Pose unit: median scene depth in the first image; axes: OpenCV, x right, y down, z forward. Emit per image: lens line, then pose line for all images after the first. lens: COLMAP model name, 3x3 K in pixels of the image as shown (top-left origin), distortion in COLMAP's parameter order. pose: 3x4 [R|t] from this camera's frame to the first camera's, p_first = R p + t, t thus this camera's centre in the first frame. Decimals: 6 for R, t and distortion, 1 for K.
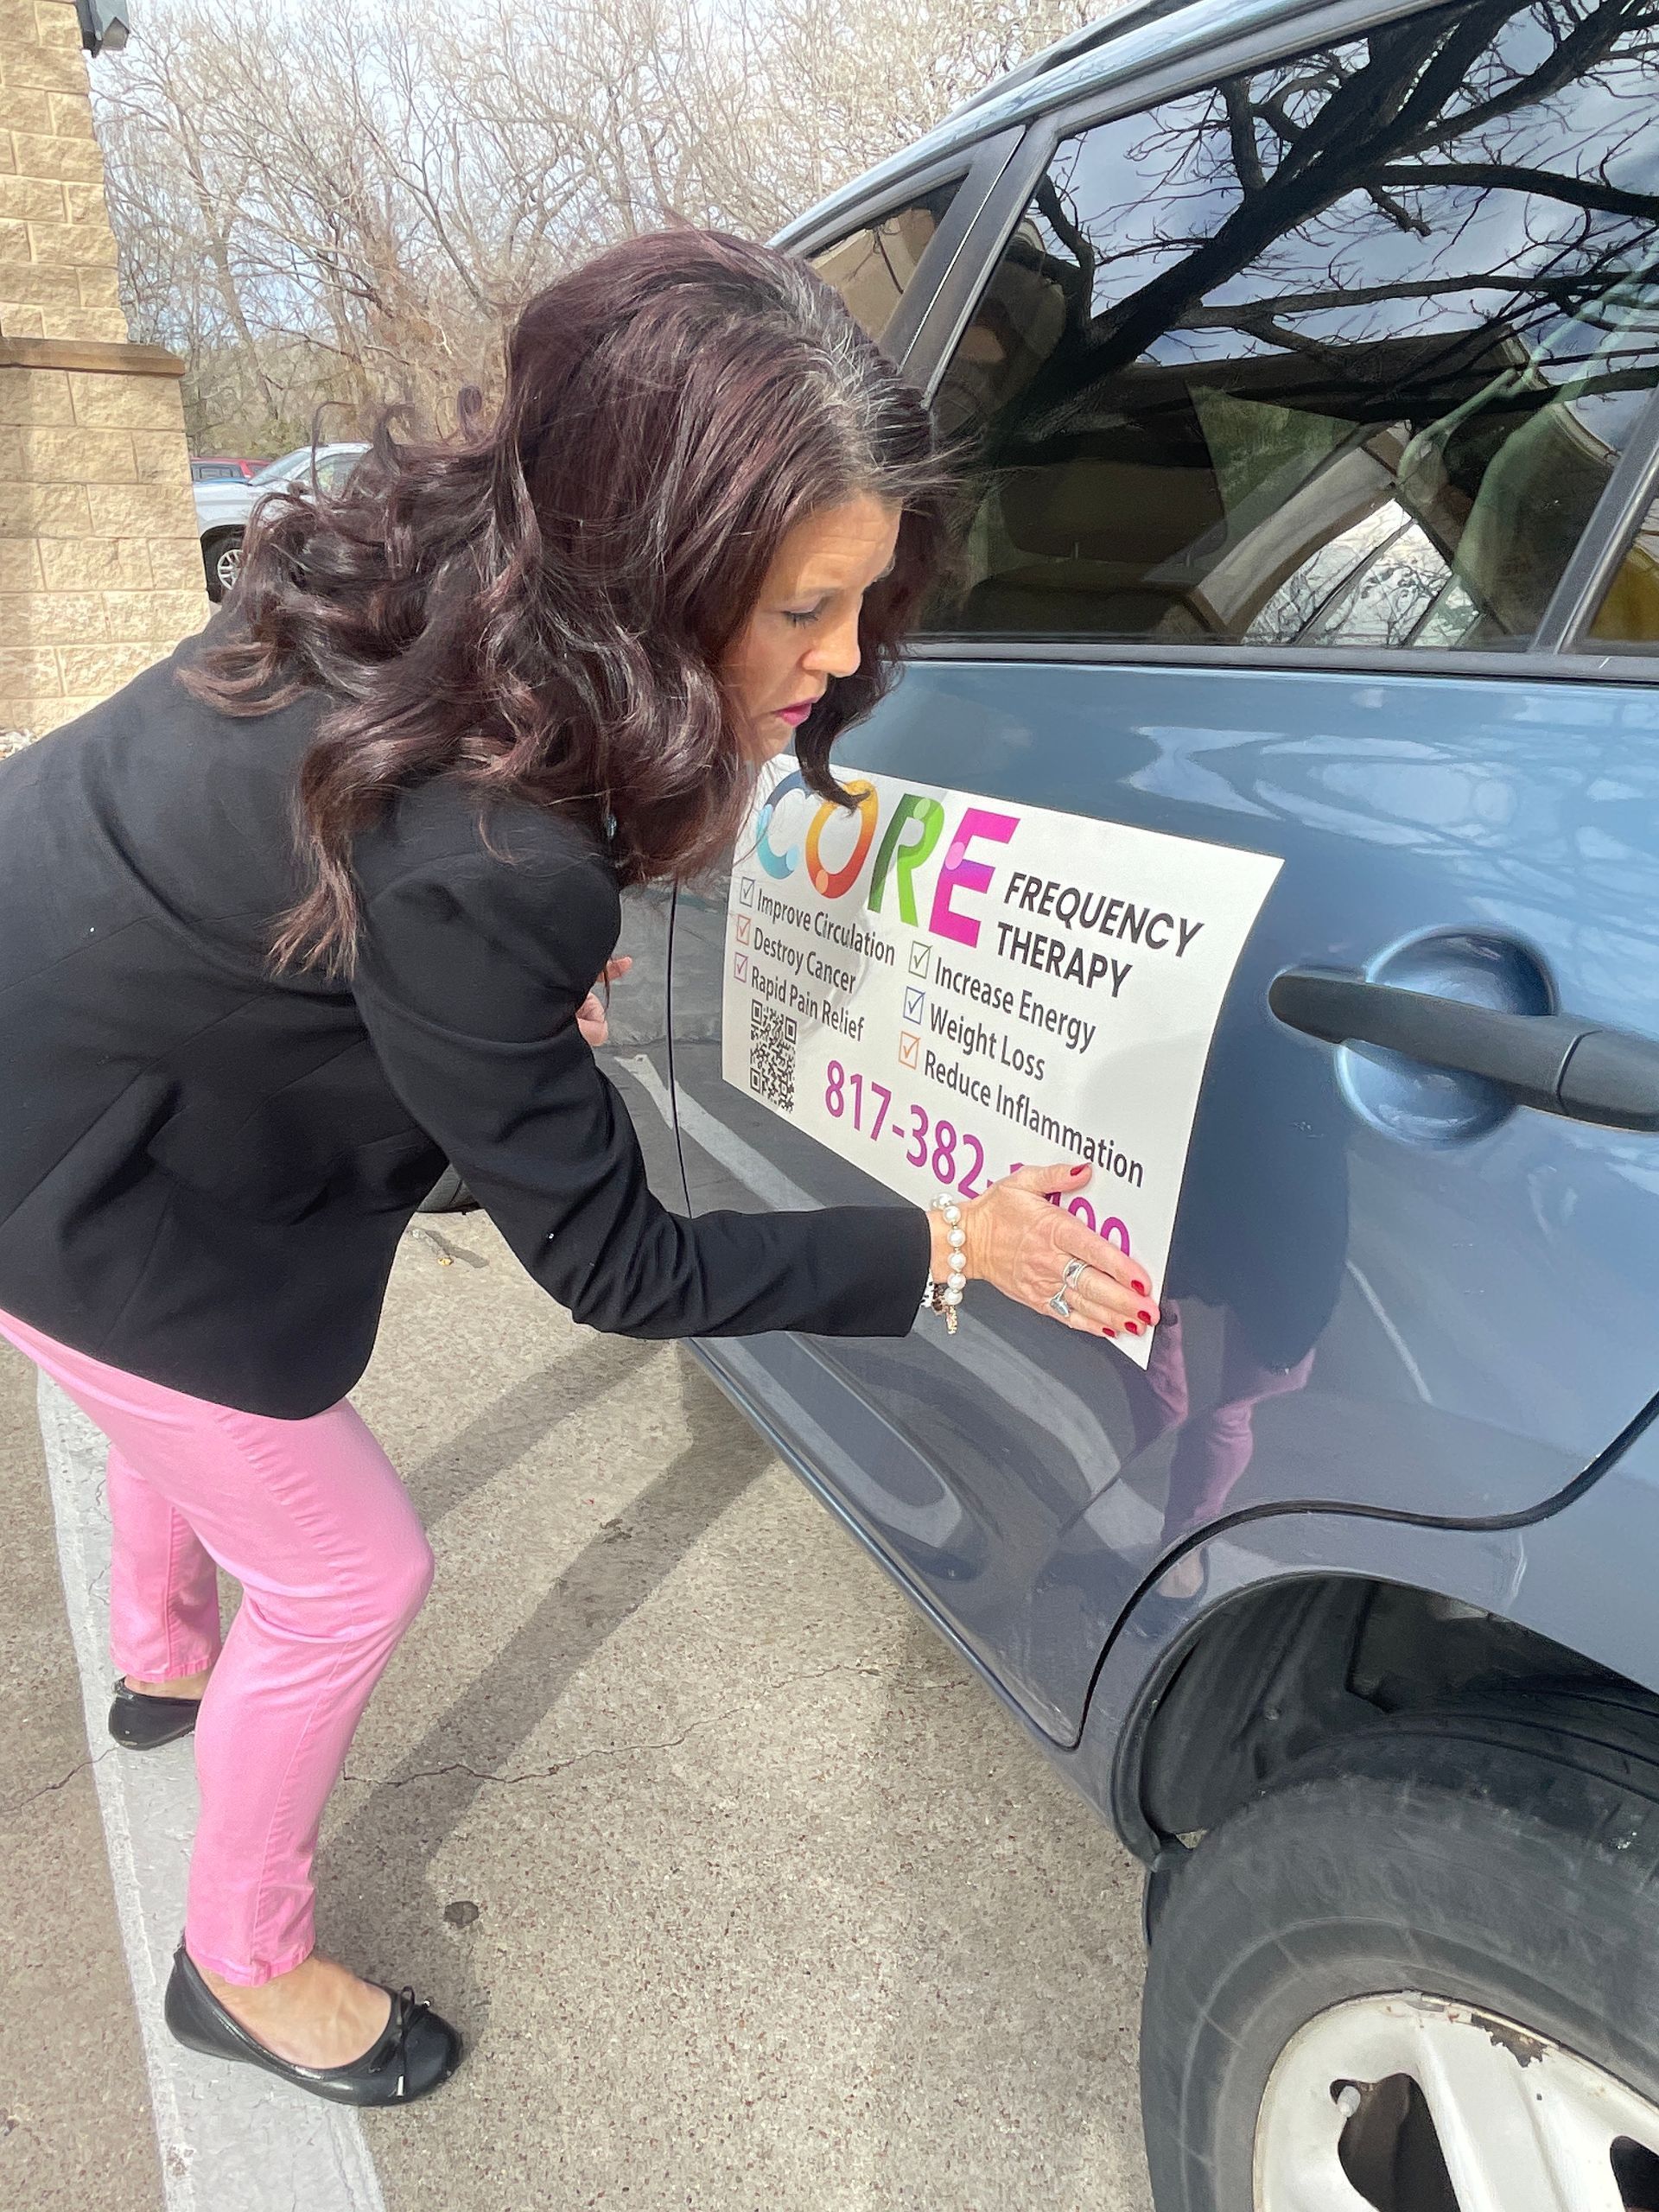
lens RADIAL K [[1487.9, 0, 829.5], [0, 1487.9, 1106.0], [0, 0, 1]] dist [-0.021132, 0.023221]
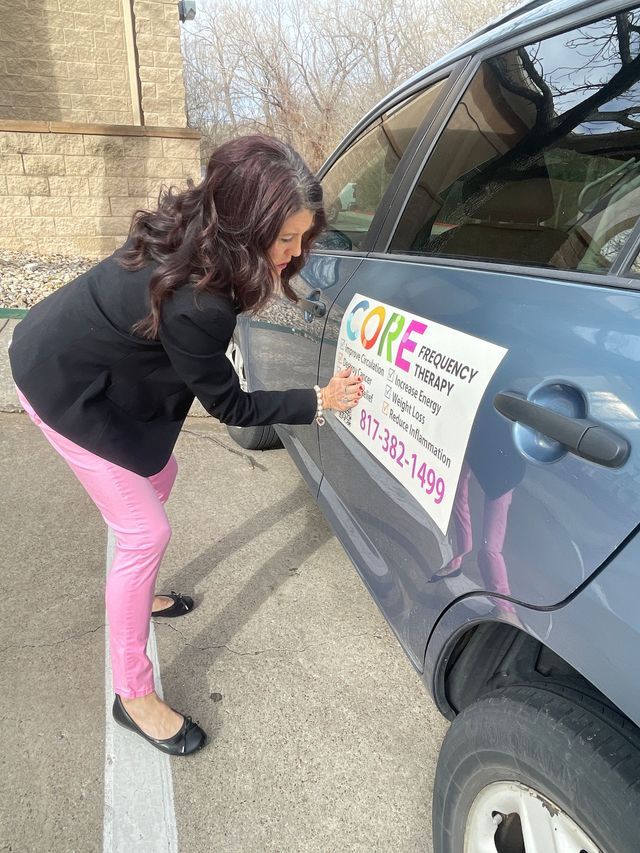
lens RADIAL K [[573.8, 0, 320.0], [0, 573.8, 426.5], [0, 0, 1]] dist [-0.021132, 0.023221]
pose [[0.978326, 0.088442, -0.187231, 0.126454], [-0.085346, 0.996049, 0.024553, -0.018558], [0.188663, -0.008042, 0.982009, -0.041051]]
